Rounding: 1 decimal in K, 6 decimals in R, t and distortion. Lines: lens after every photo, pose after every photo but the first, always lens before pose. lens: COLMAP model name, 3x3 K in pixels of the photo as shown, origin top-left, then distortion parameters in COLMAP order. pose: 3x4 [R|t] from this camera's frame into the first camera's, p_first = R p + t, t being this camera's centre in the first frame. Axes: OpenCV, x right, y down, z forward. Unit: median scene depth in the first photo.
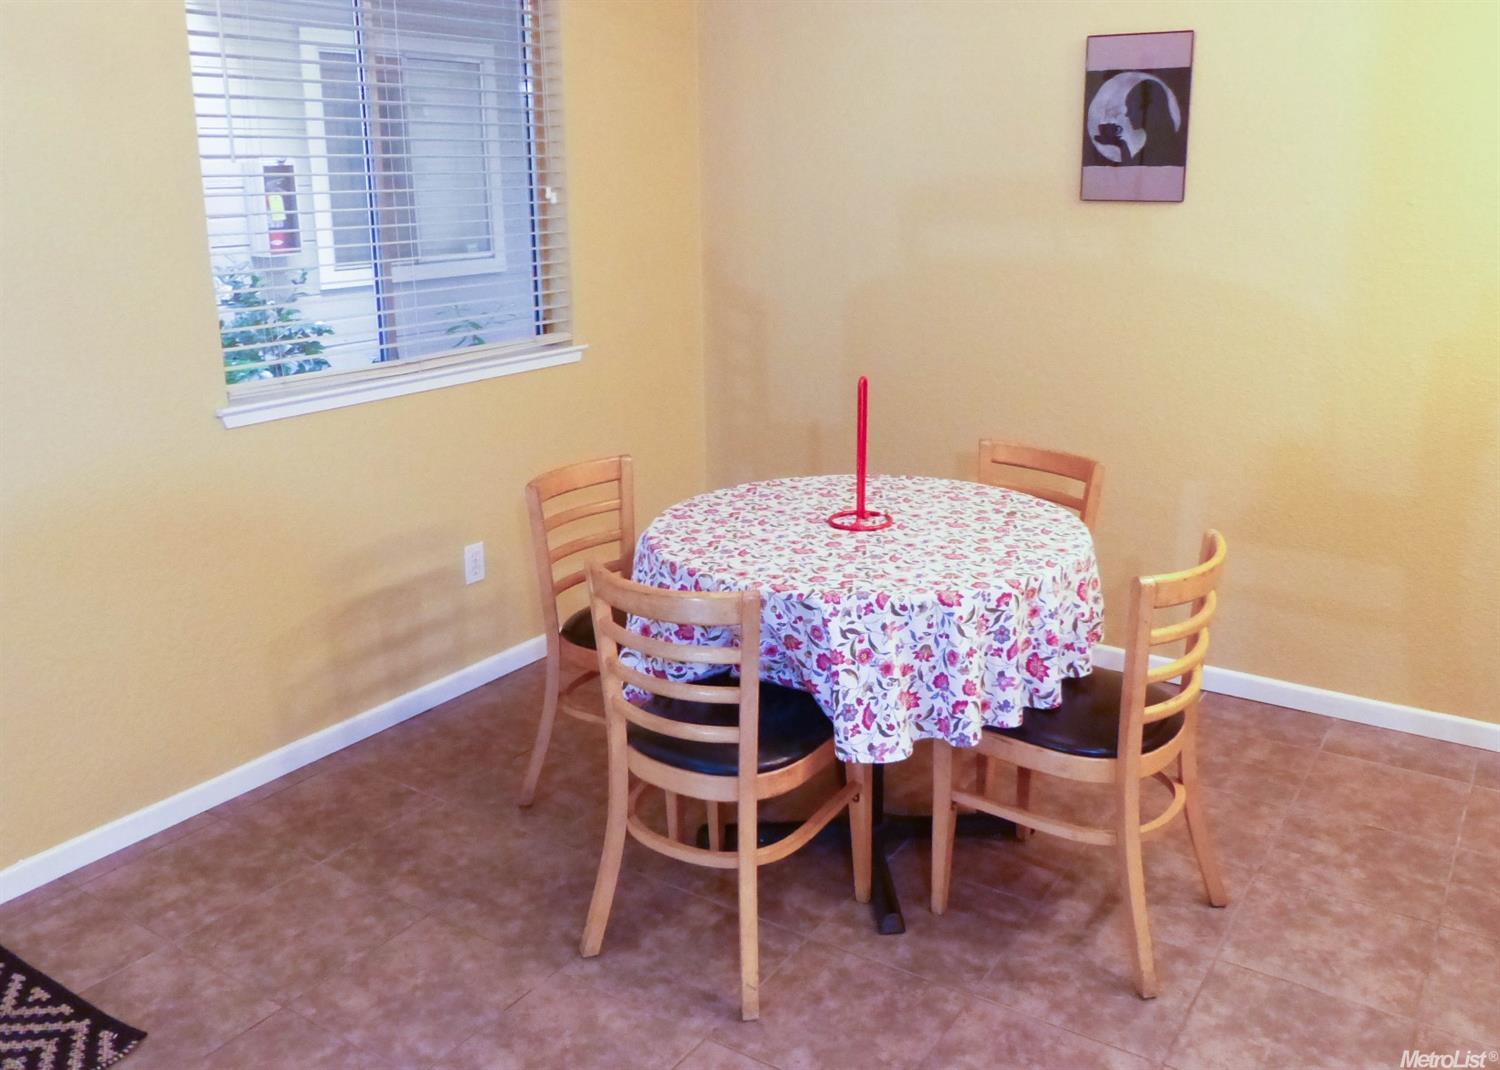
lens RADIAL K [[1257.3, 0, 777.9], [0, 1257.3, 469.5], [0, 0, 1]] dist [-0.023567, -0.012554]
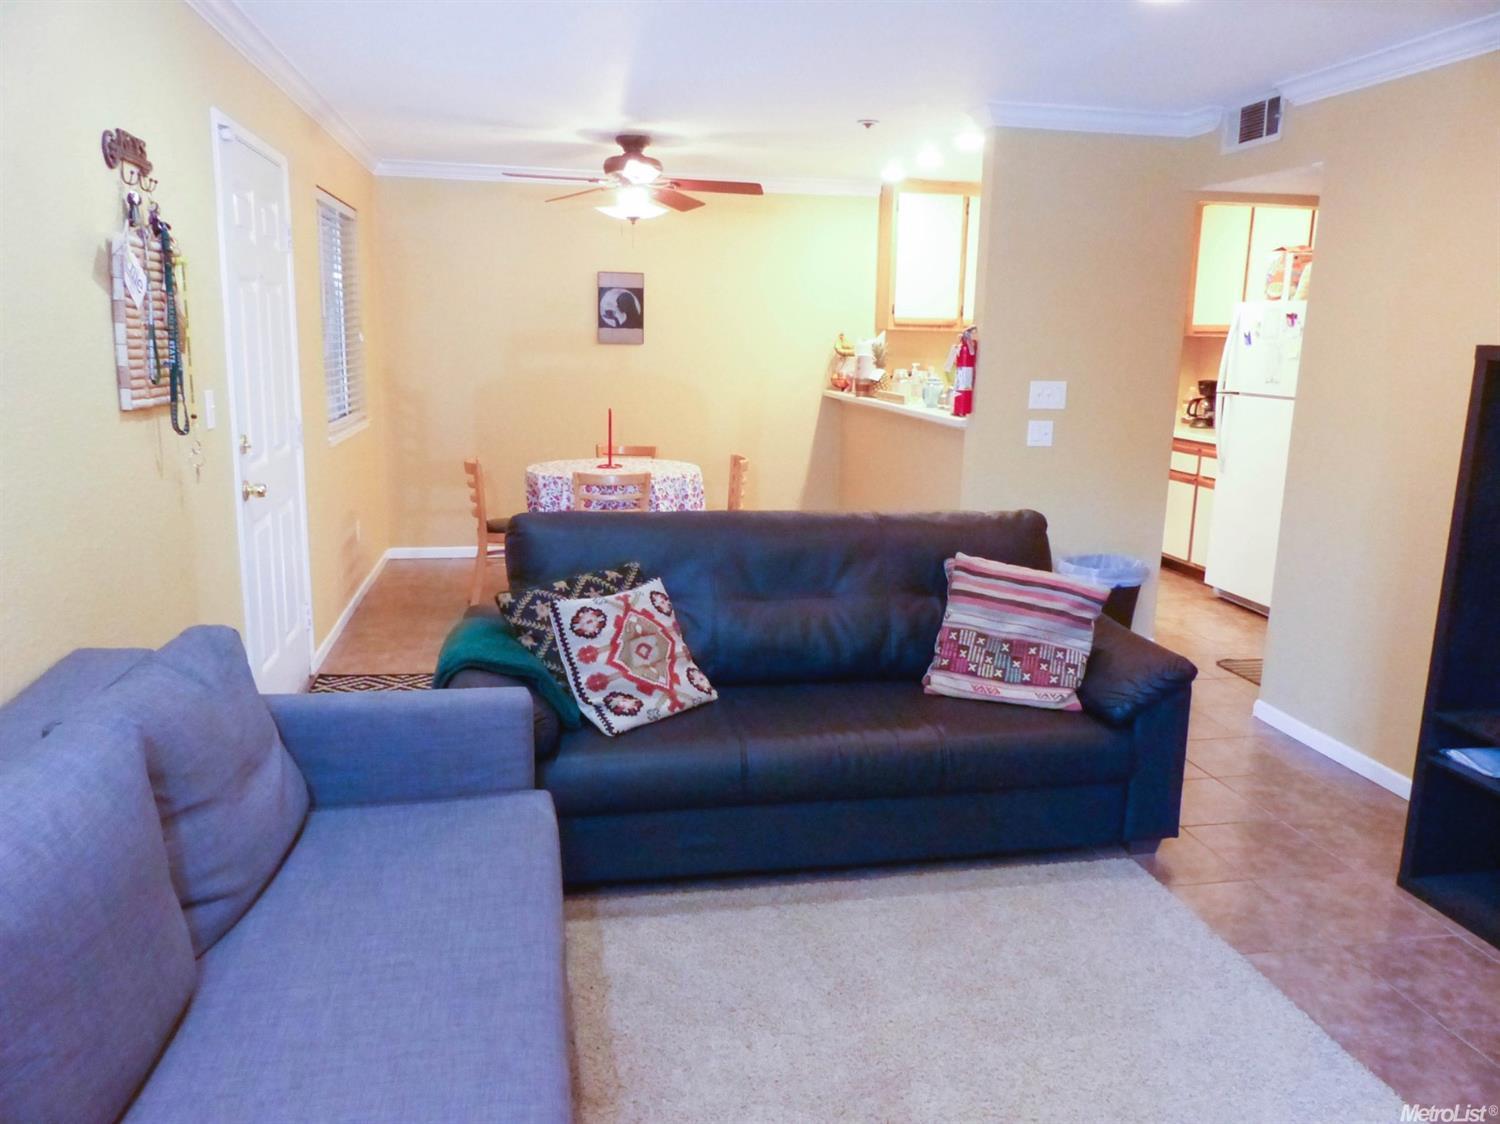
lens RADIAL K [[1132.2, 0, 755.2], [0, 1132.2, 565.1], [0, 0, 1]] dist [-0.028850, 0.030012]
pose [[0.717197, -0.120001, 0.686461, -1.497829], [0.139953, 0.989795, 0.026807, 0.248185], [-0.682673, 0.076847, 0.726672, -0.956678]]
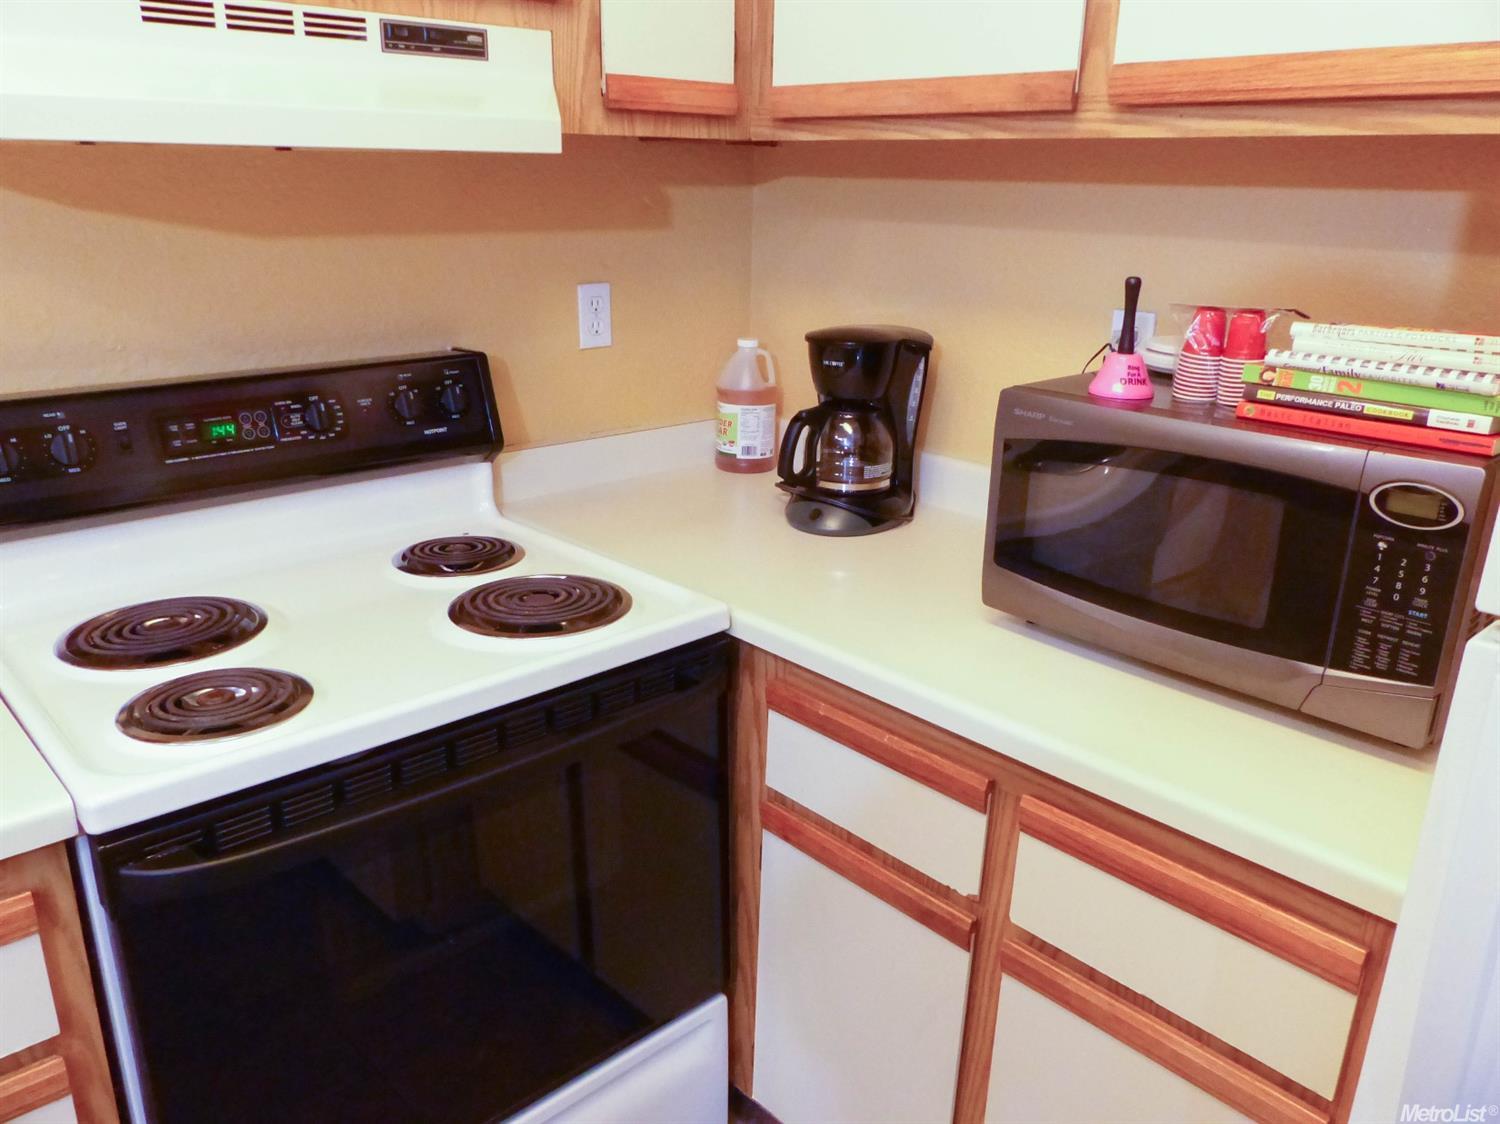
lens RADIAL K [[1139.1, 0, 750.0], [0, 1139.1, 562.0], [0, 0, 1]] dist [-0.025877, 0.035661]
pose [[0.252096, -0.298367, 0.920557, 0.916270], [0.208639, 0.945666, 0.249369, -0.068669], [-0.944943, 0.129200, 0.300649, 0.309945]]
